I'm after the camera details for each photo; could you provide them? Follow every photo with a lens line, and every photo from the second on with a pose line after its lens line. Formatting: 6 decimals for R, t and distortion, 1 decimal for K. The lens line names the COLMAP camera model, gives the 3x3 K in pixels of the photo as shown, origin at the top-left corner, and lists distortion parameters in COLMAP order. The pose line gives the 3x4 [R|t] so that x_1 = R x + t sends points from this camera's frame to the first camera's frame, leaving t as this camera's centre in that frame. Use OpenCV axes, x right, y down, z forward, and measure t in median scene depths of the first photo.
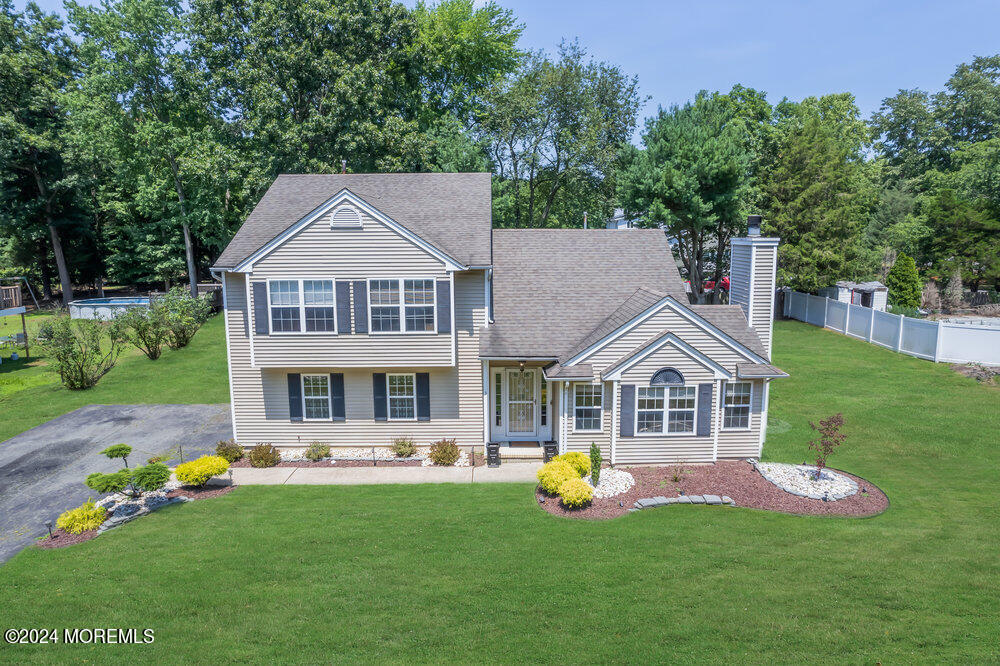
lens RADIAL K [[633.9, 0, 500.0], [0, 633.9, 333.0], [0, 0, 1]] dist [-0.054154, 0.045883]
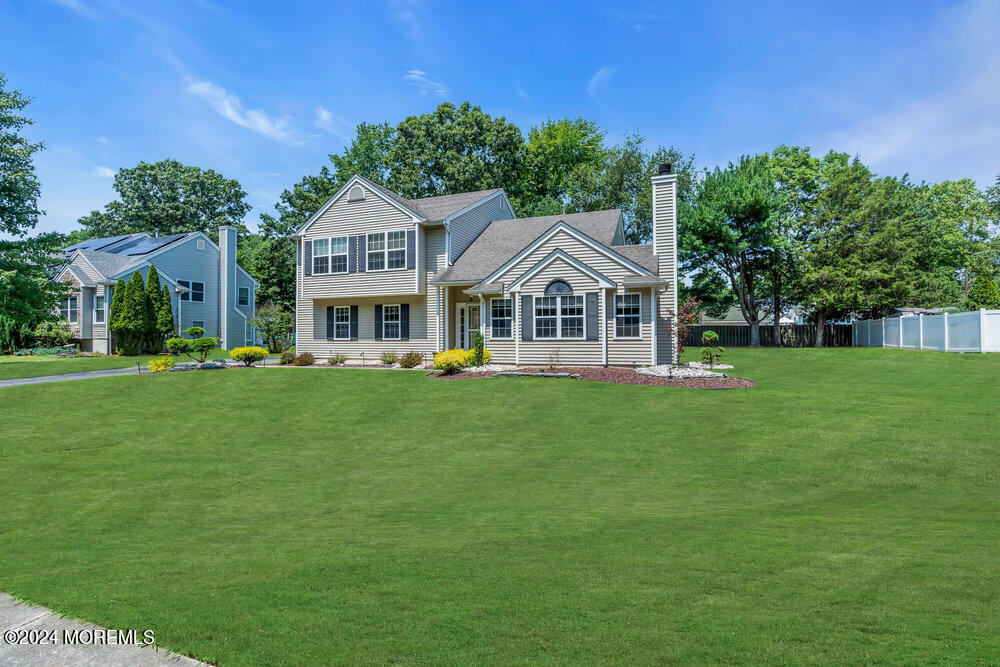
lens RADIAL K [[449.8, 0, 509.6], [0, 449.8, 334.6], [0, 0, 1]] dist [-0.005557, -0.000020]
pose [[0.932713, 0.001050, -0.360618, 0.463418], [-0.061423, 0.985846, -0.155994, 0.280276], [0.355350, 0.167648, 0.919576, 0.206378]]
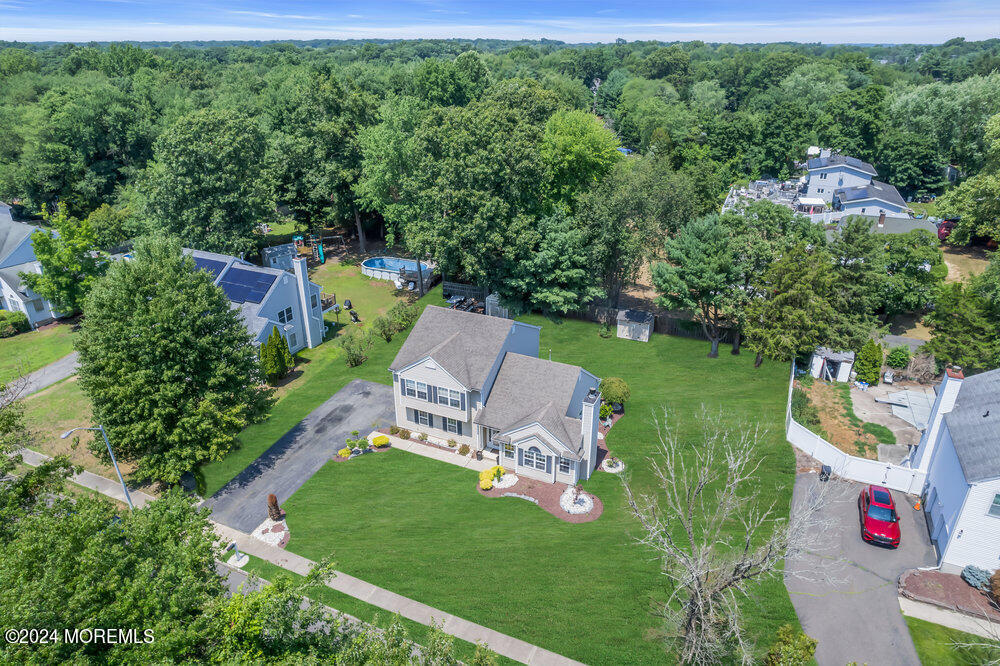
lens RADIAL K [[633.9, 0, 500.0], [0, 633.9, 333.0], [0, 0, 1]] dist [-0.054154, 0.045883]
pose [[0.905368, 0.179504, -0.384822, 1.000769], [-0.071839, 0.957941, 0.277827, -1.045284], [0.418508, -0.223891, 0.880184, -1.166892]]
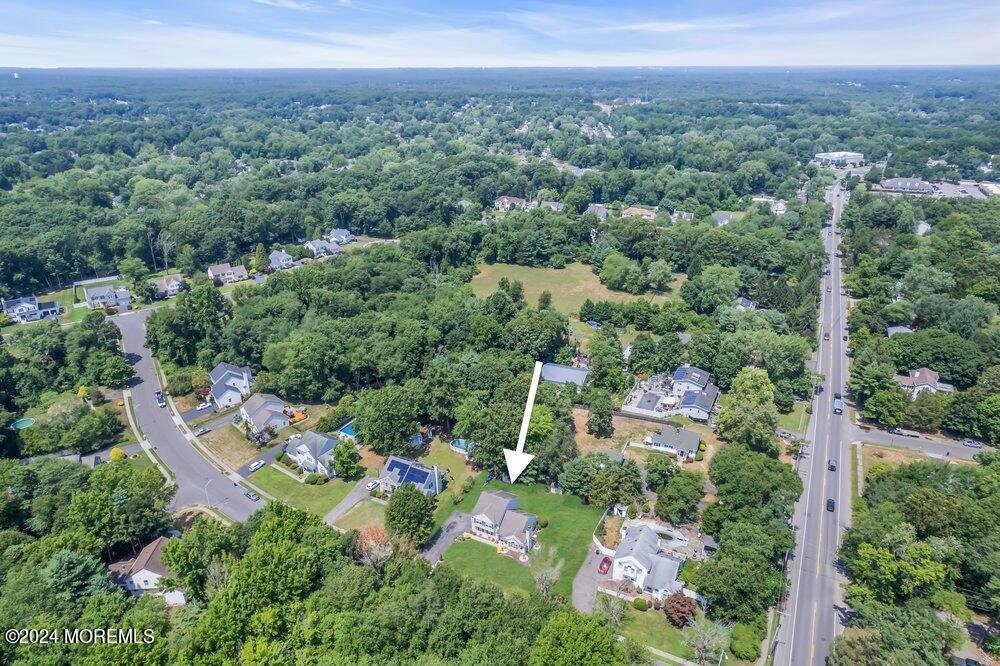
lens RADIAL K [[633.9, 0, 500.0], [0, 633.9, 333.0], [0, 0, 1]] dist [-0.054154, 0.045883]
pose [[0.881211, 0.179833, -0.437180, 3.376166], [-0.070748, 0.964569, 0.254168, -4.913946], [0.467399, -0.193046, 0.862712, -6.057671]]
